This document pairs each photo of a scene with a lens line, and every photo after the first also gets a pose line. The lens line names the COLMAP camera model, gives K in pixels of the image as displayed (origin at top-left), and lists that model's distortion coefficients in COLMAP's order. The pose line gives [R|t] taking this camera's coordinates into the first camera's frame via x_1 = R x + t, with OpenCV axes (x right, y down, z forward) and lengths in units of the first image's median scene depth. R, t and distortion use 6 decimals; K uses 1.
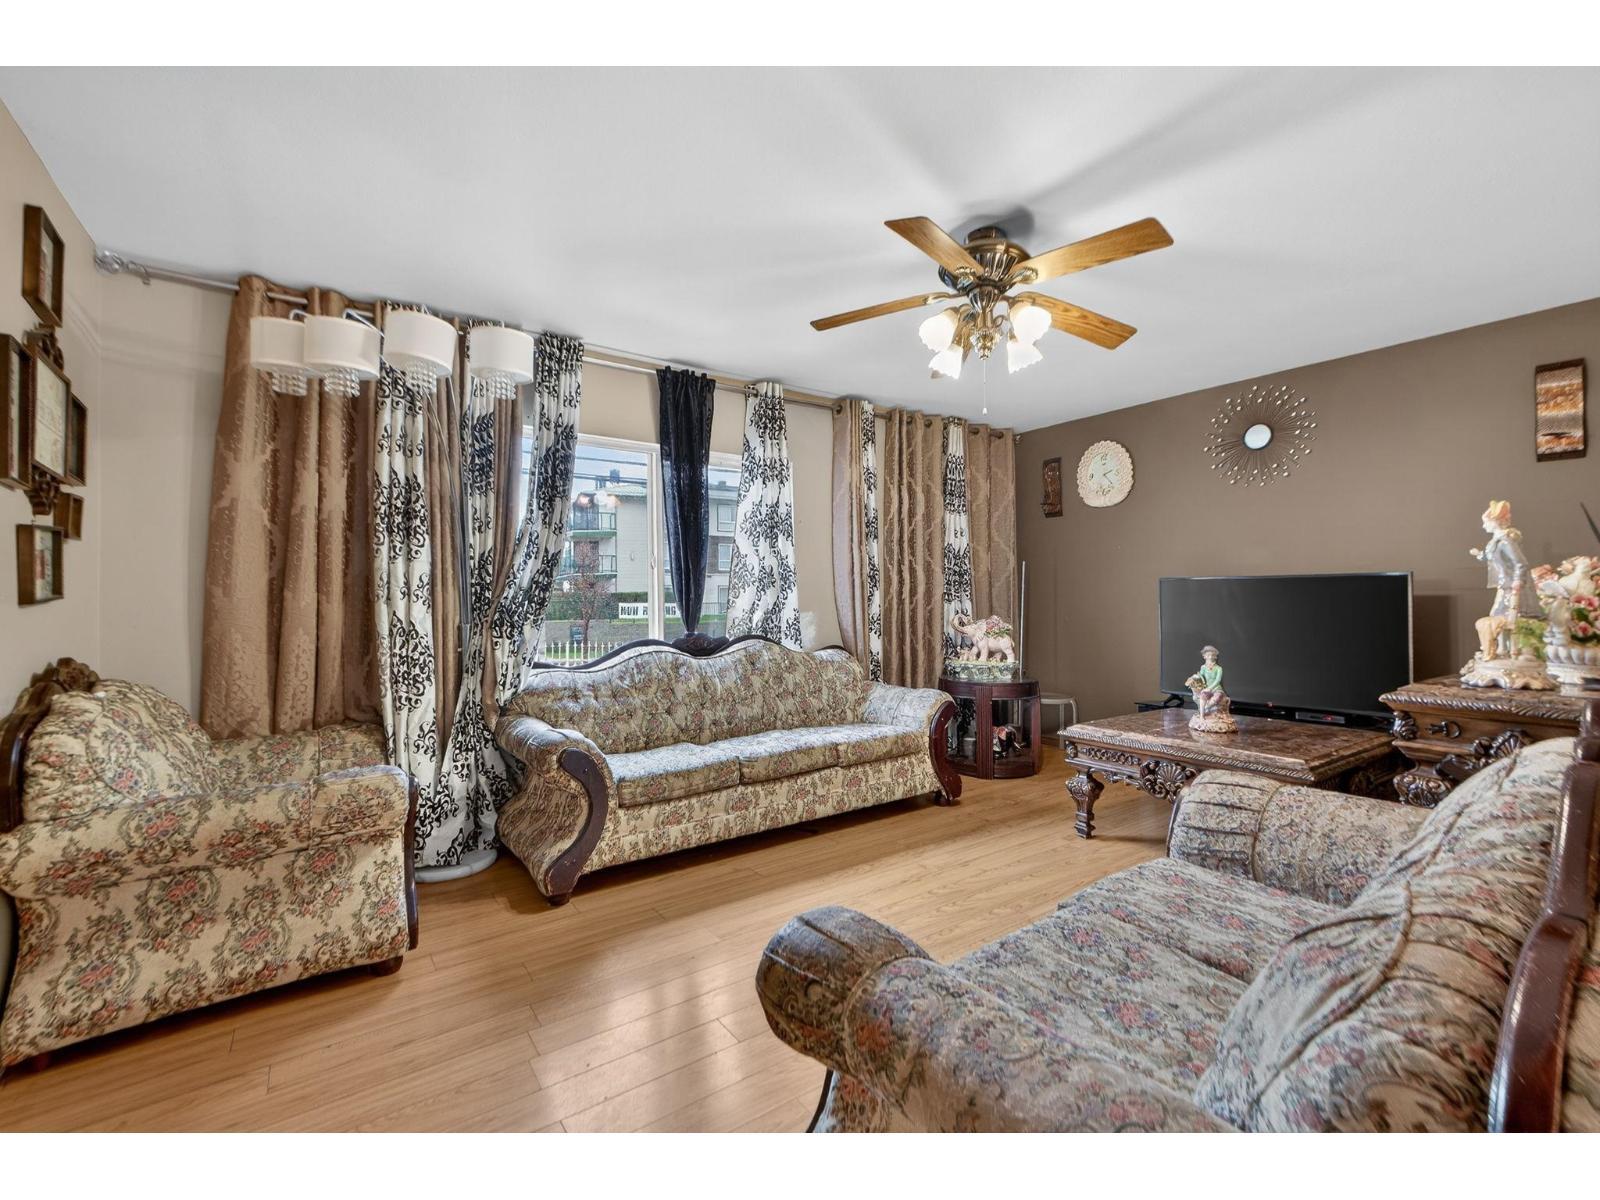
lens RADIAL K [[694.7, 0, 818.9], [0, 694.7, 583.0], [0, 0, 1]] dist [0.000090, -0.000890]
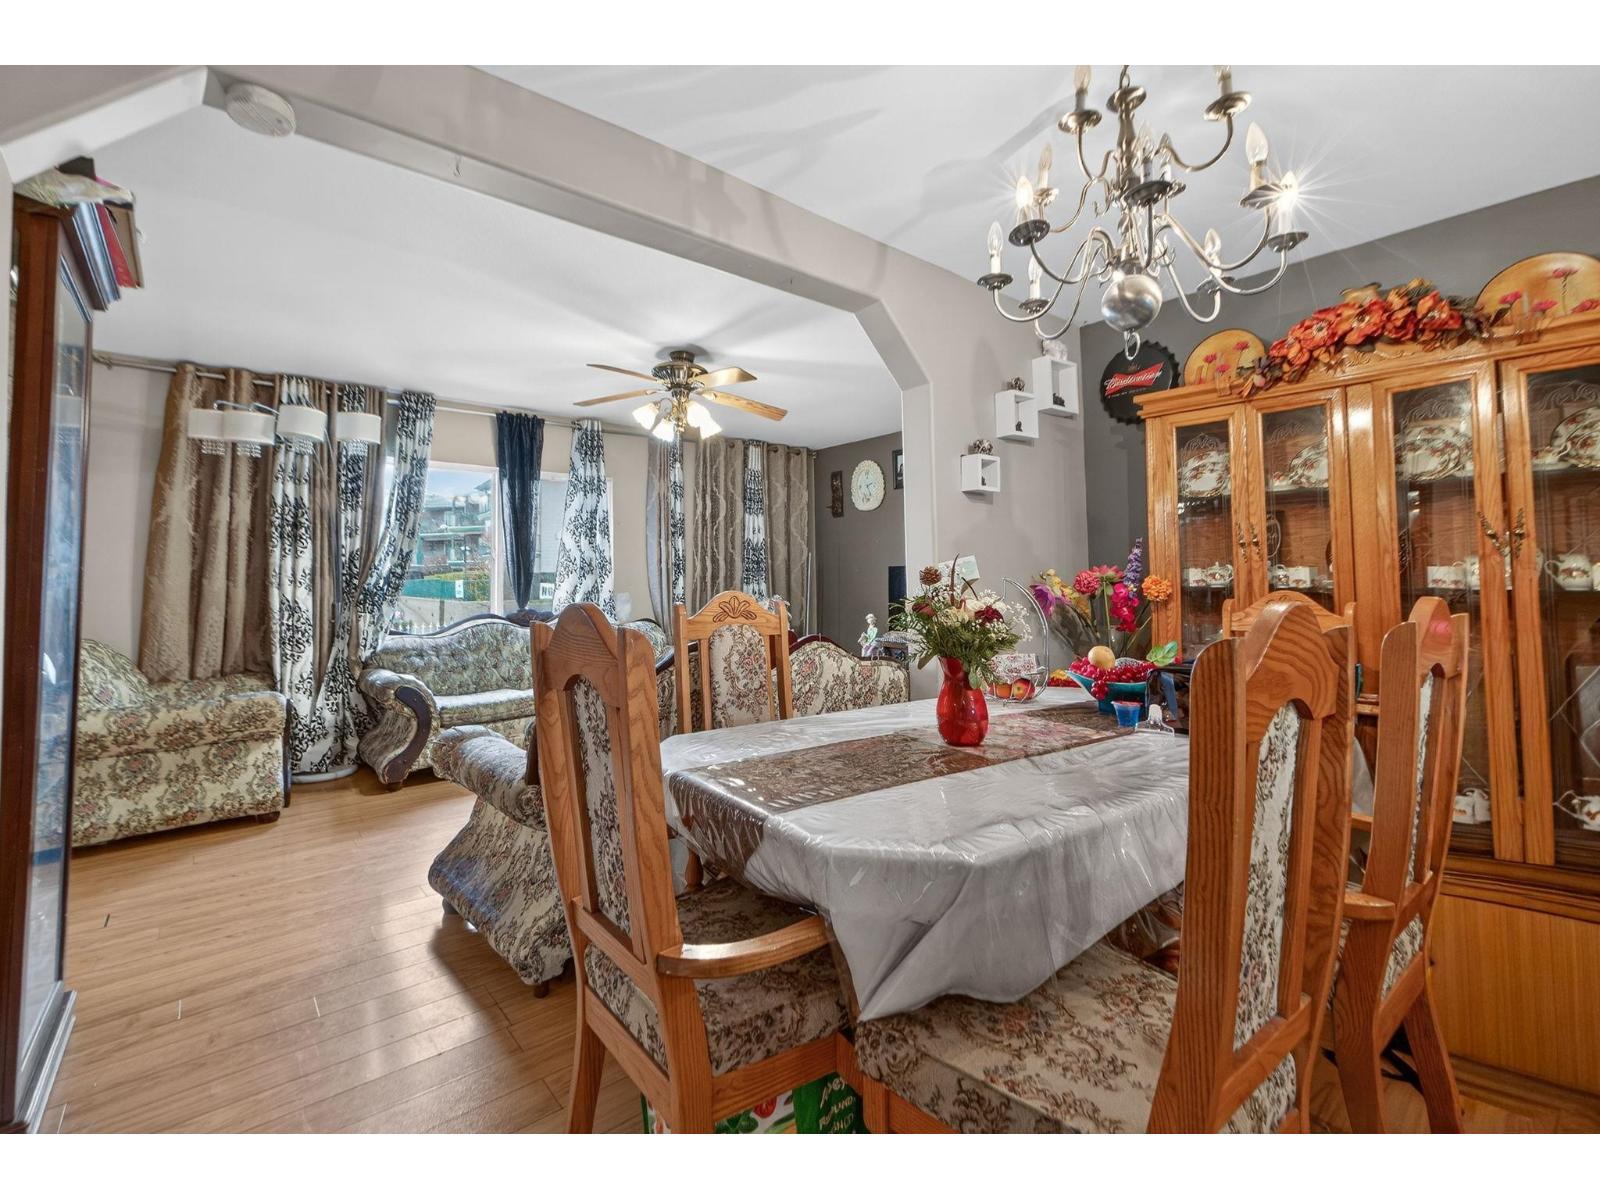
lens RADIAL K [[700.8, 0, 805.7], [0, 700.8, 538.4], [0, 0, 1]] dist [-0.000056, 0.000642]
pose [[0.997373, 0.001706, 0.072415, 0.343775], [0.000863, 0.999372, -0.035435, -0.019956], [-0.072430, 0.035405, 0.996745, -0.502023]]
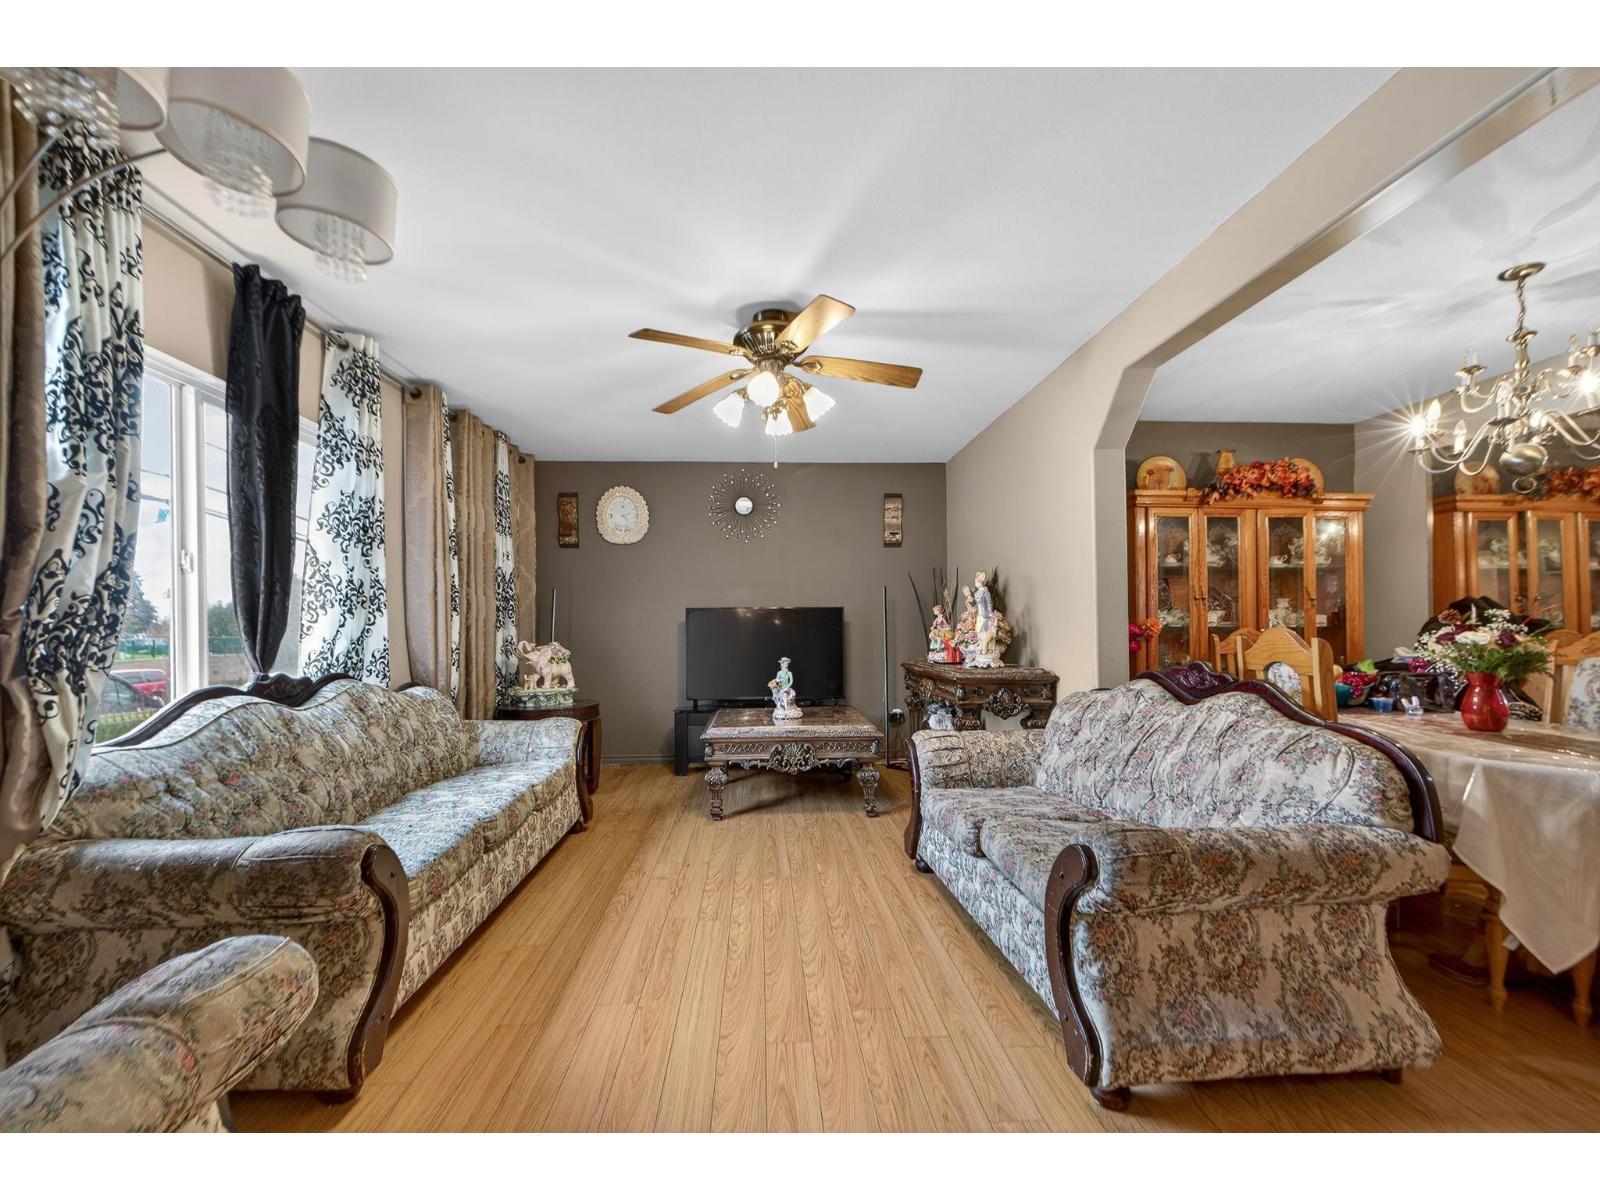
lens RADIAL K [[663.5, 0, 799.3], [0, 663.5, 621.4], [0, 0, 1]] dist [-0.000066, -0.000028]
pose [[0.546384, 0.006909, 0.837506, -0.585315], [-0.014637, 0.999892, 0.001300, 0.017630], [-0.837407, -0.012968, 0.546427, 0.293631]]
